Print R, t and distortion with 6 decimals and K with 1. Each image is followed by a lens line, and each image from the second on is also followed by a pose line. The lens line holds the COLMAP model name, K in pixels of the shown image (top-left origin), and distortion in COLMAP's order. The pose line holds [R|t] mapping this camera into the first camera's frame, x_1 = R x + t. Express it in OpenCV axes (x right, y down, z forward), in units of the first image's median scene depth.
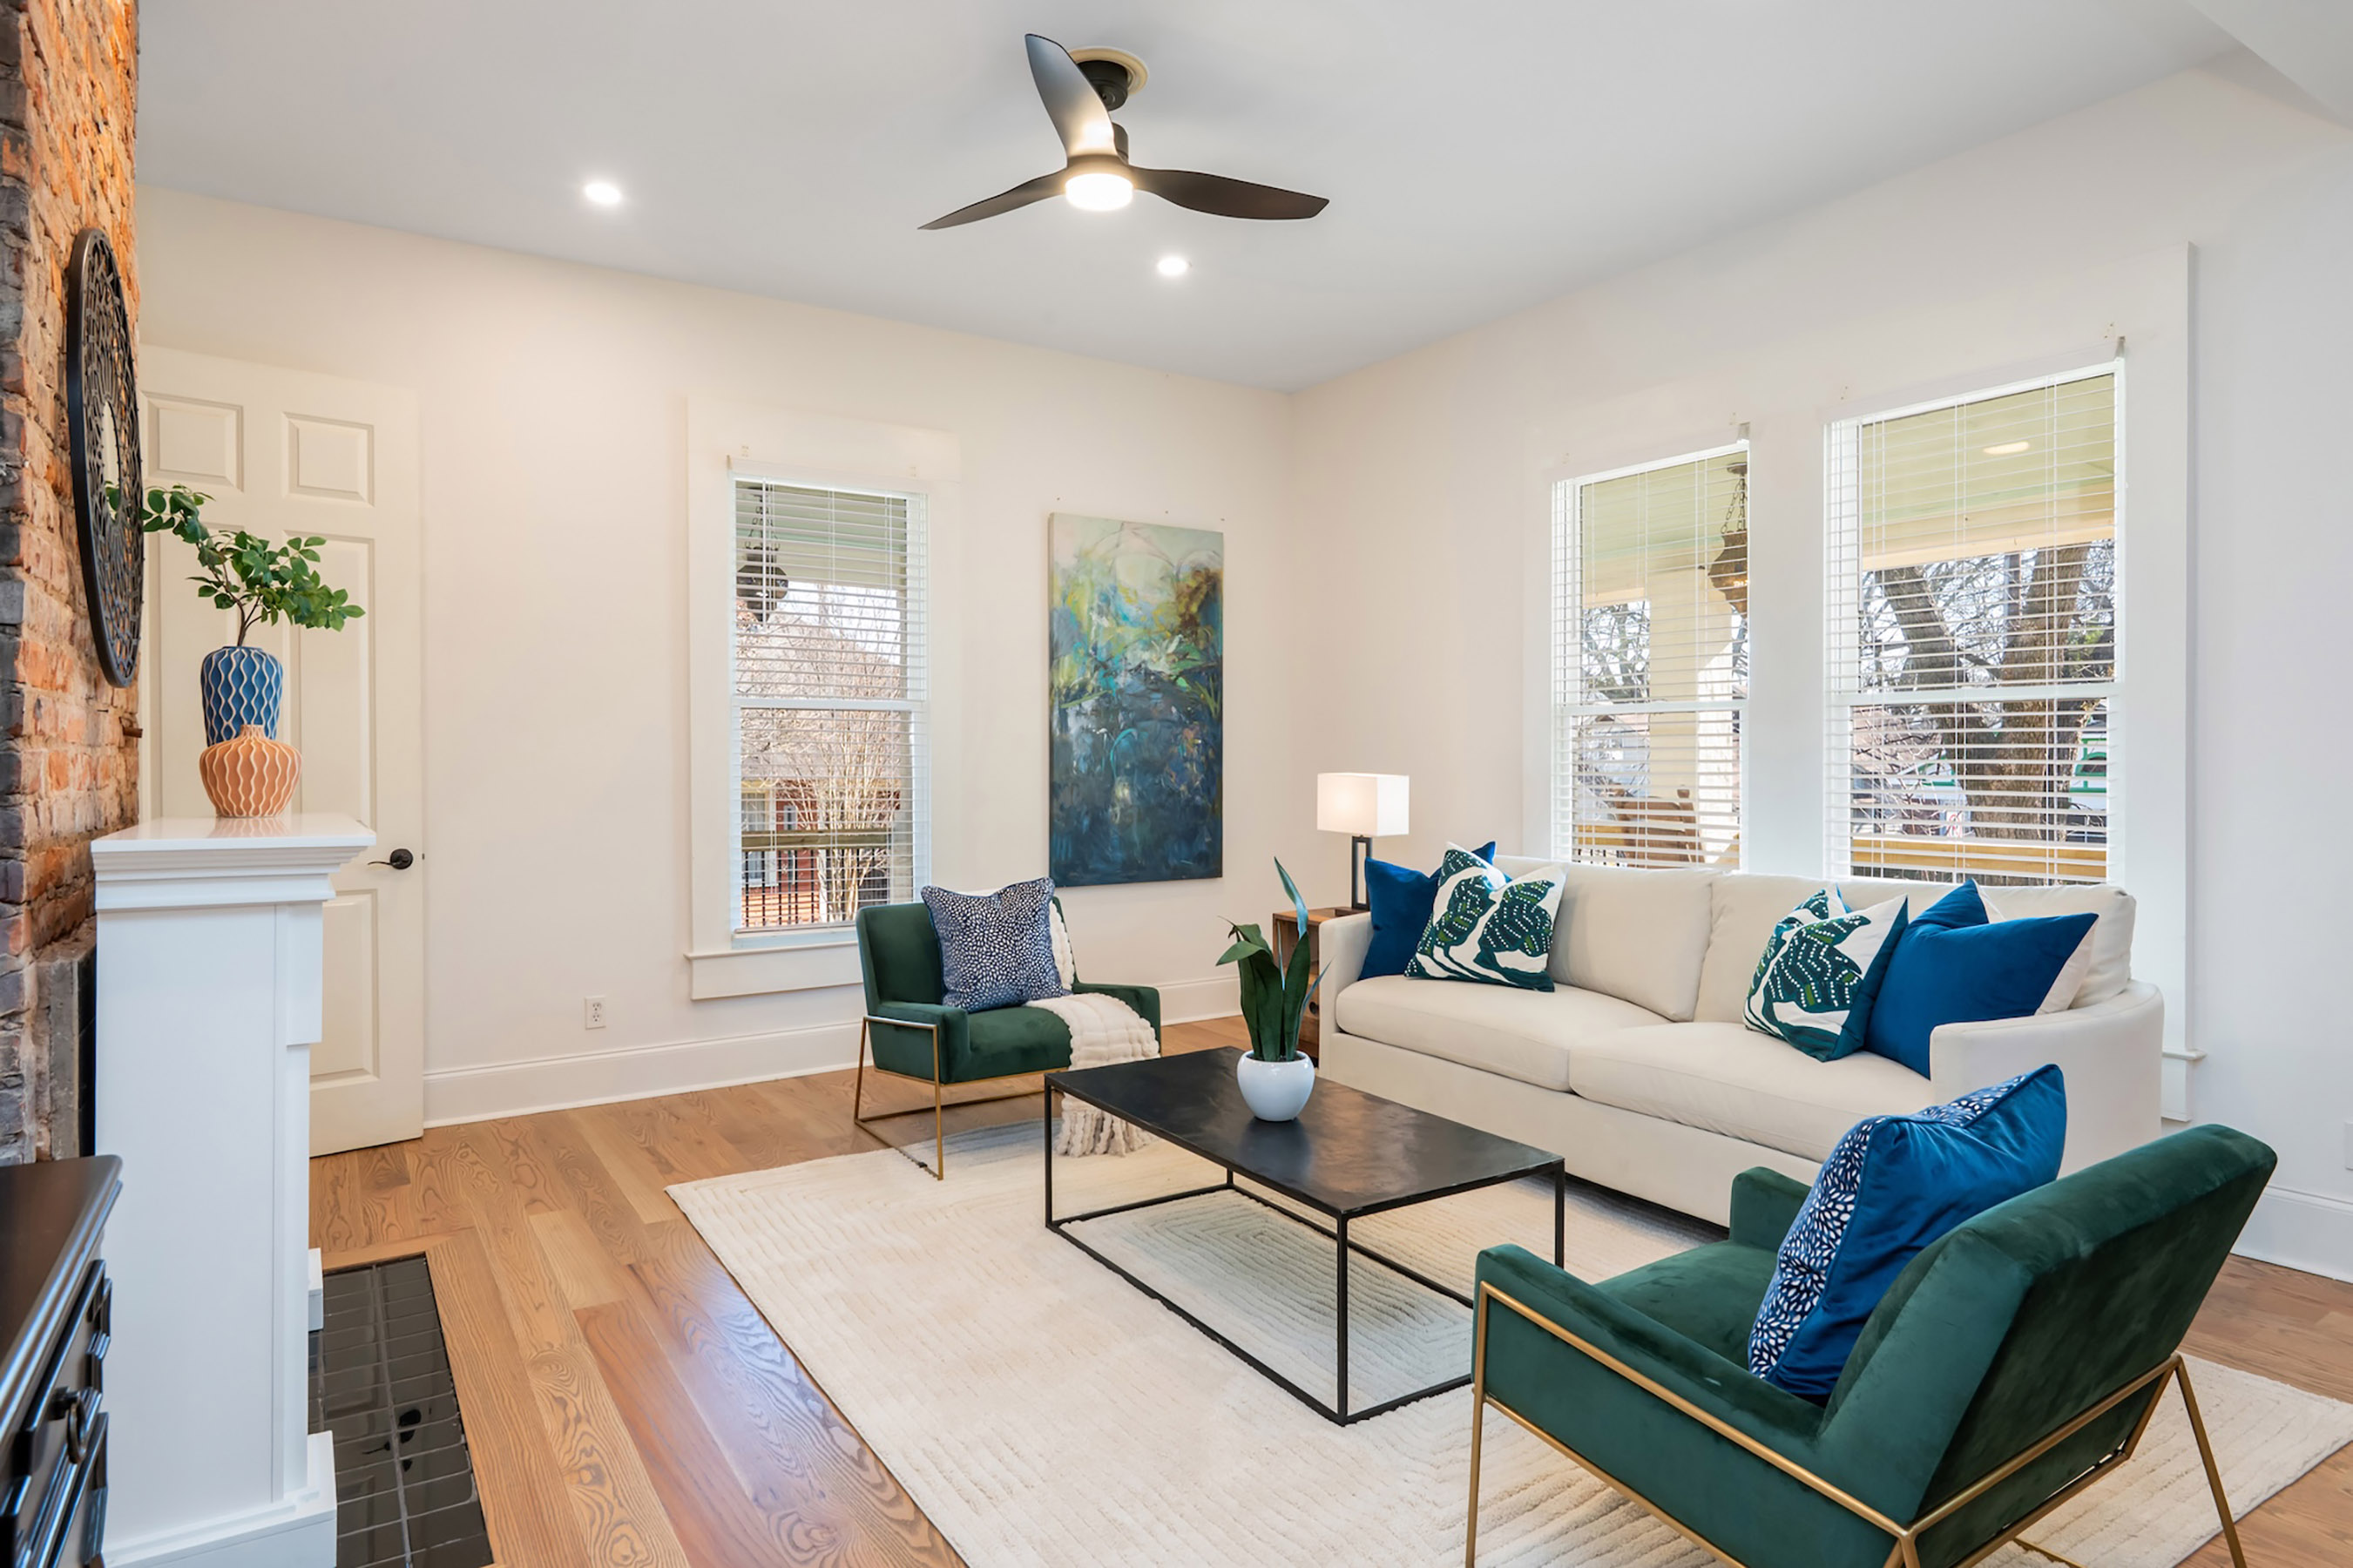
lens RADIAL K [[1299.6, 0, 1167.7], [0, 1299.6, 777.8], [0, 0, 1]] dist [0.015139, -0.010367]
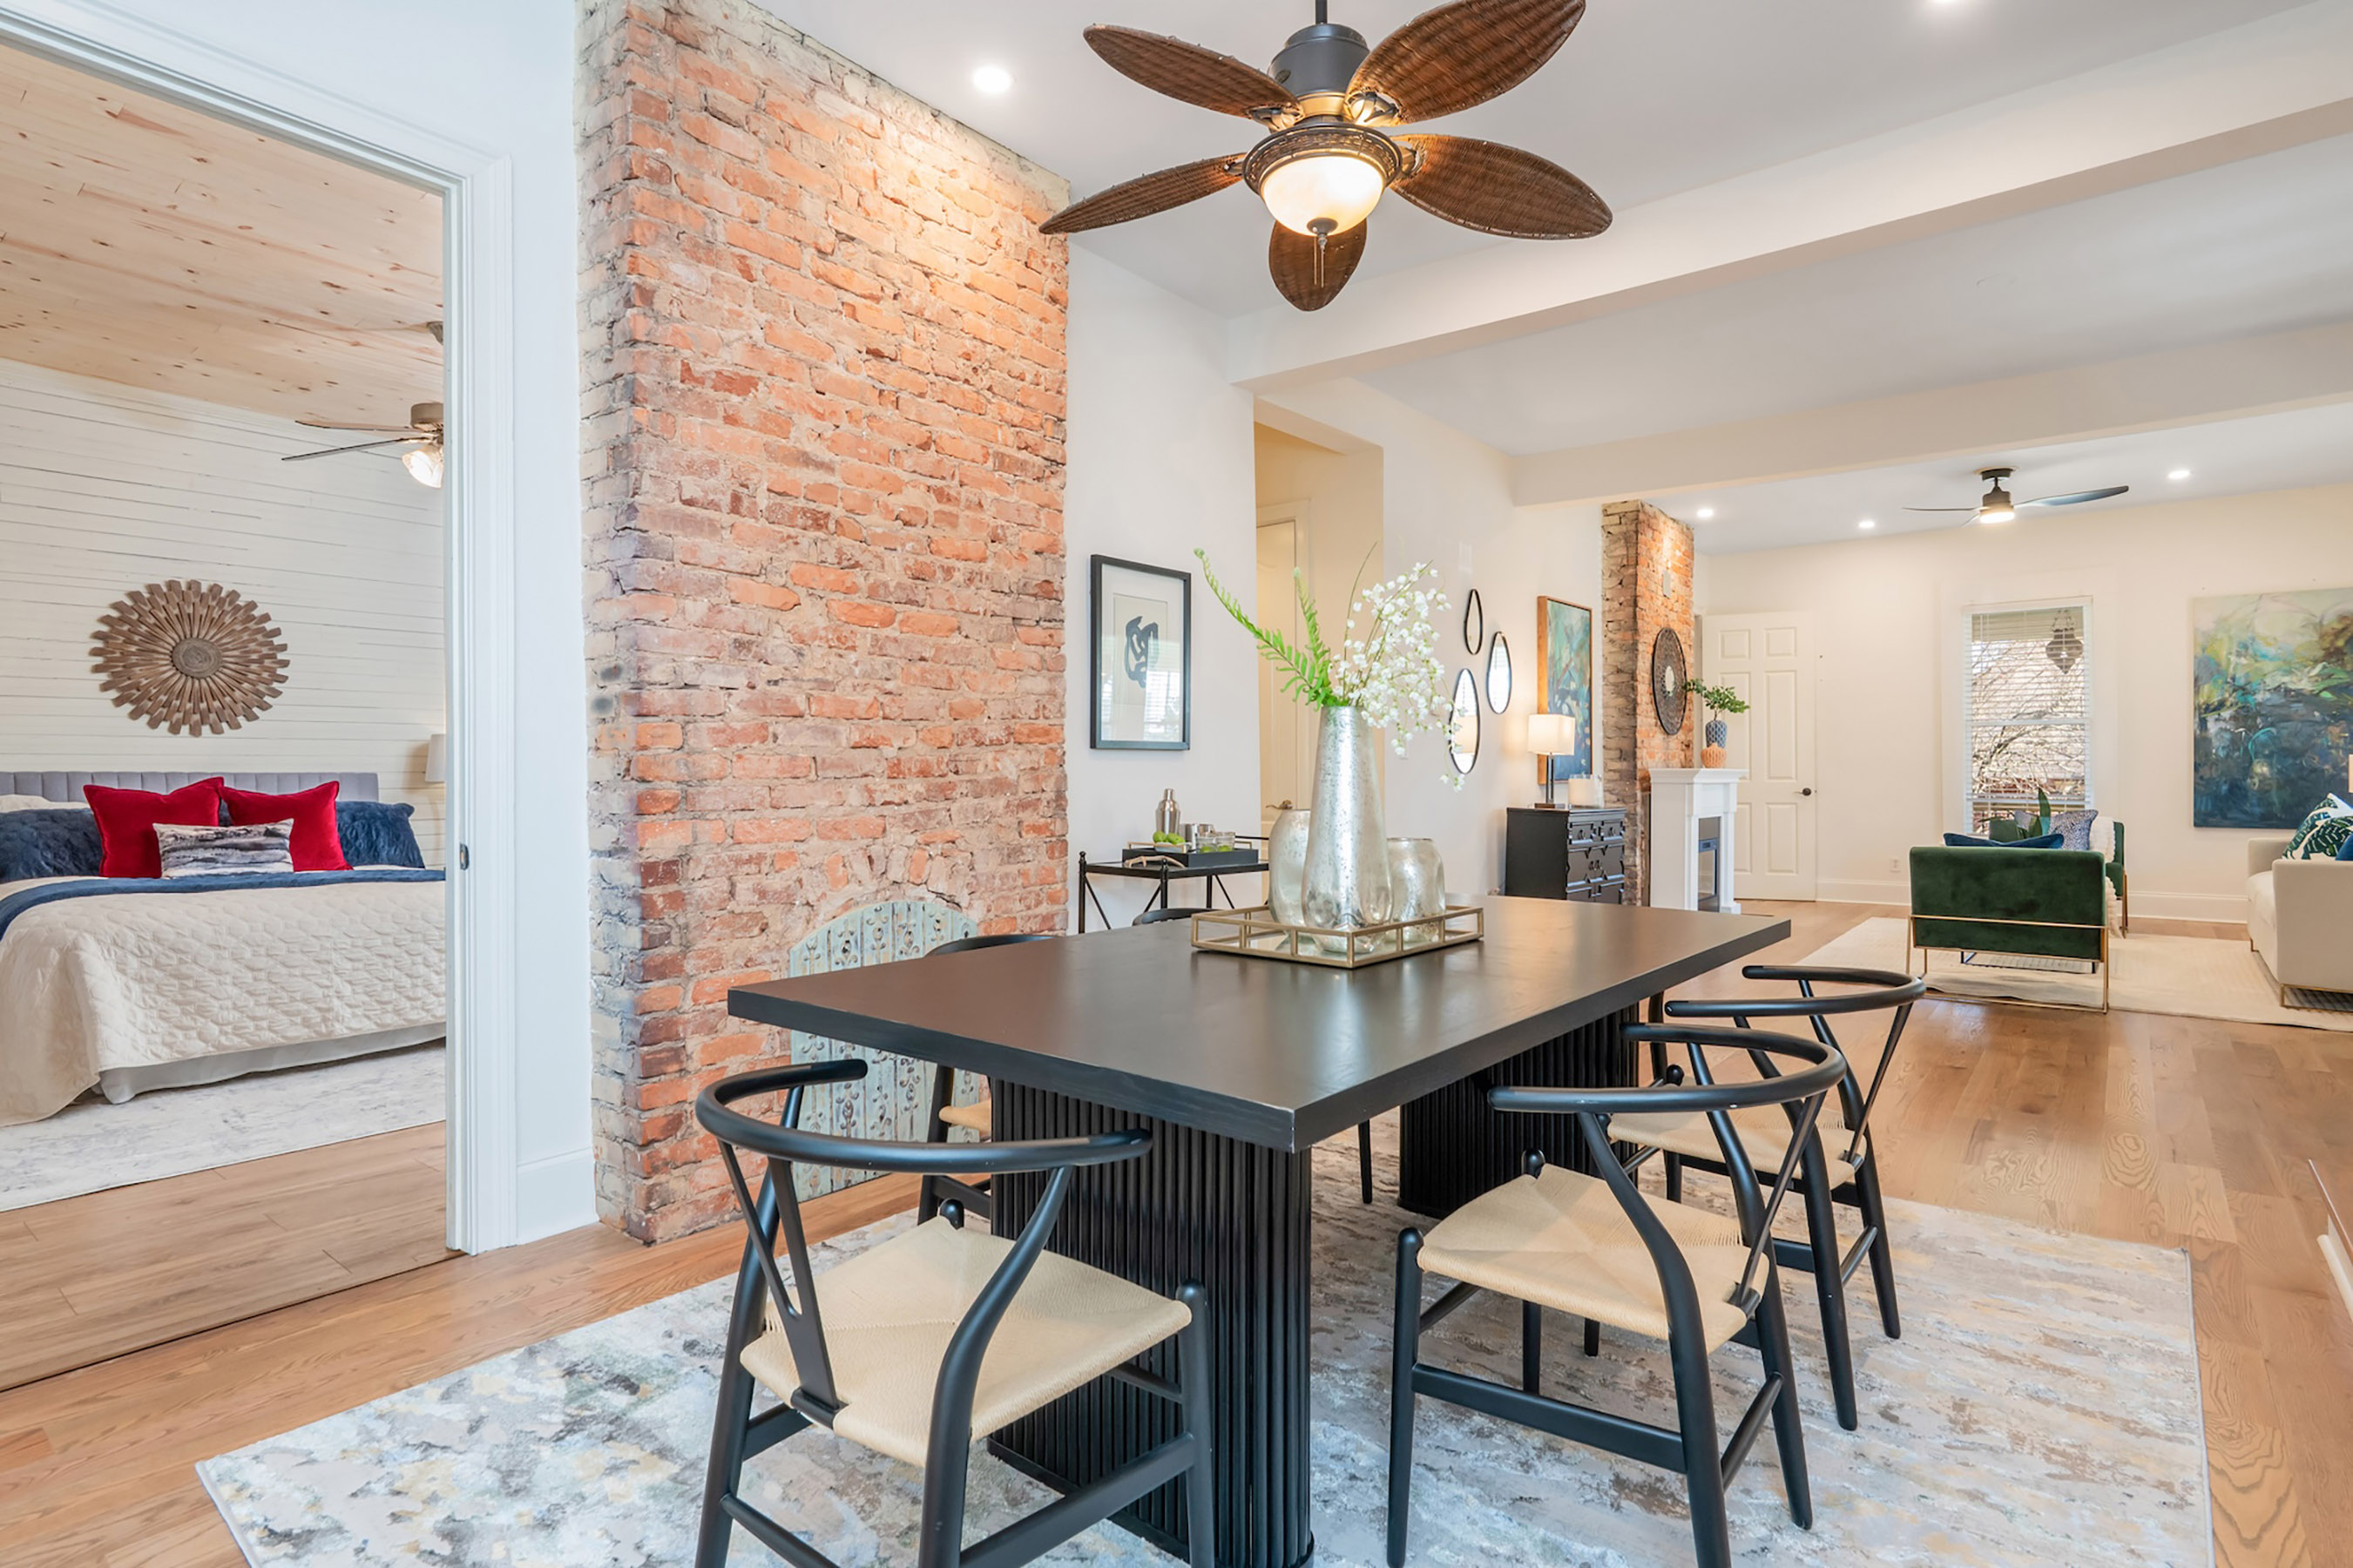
lens RADIAL K [[1194.7, 0, 1168.6], [0, 1194.7, 780.8], [0, 0, 1]] dist [0.006096, -0.008778]
pose [[0.305824, 0.006828, -0.952064, 0.932347], [-0.008610, 0.999953, 0.004405, 0.030091], [0.952049, 0.006850, 0.305869, -0.676939]]
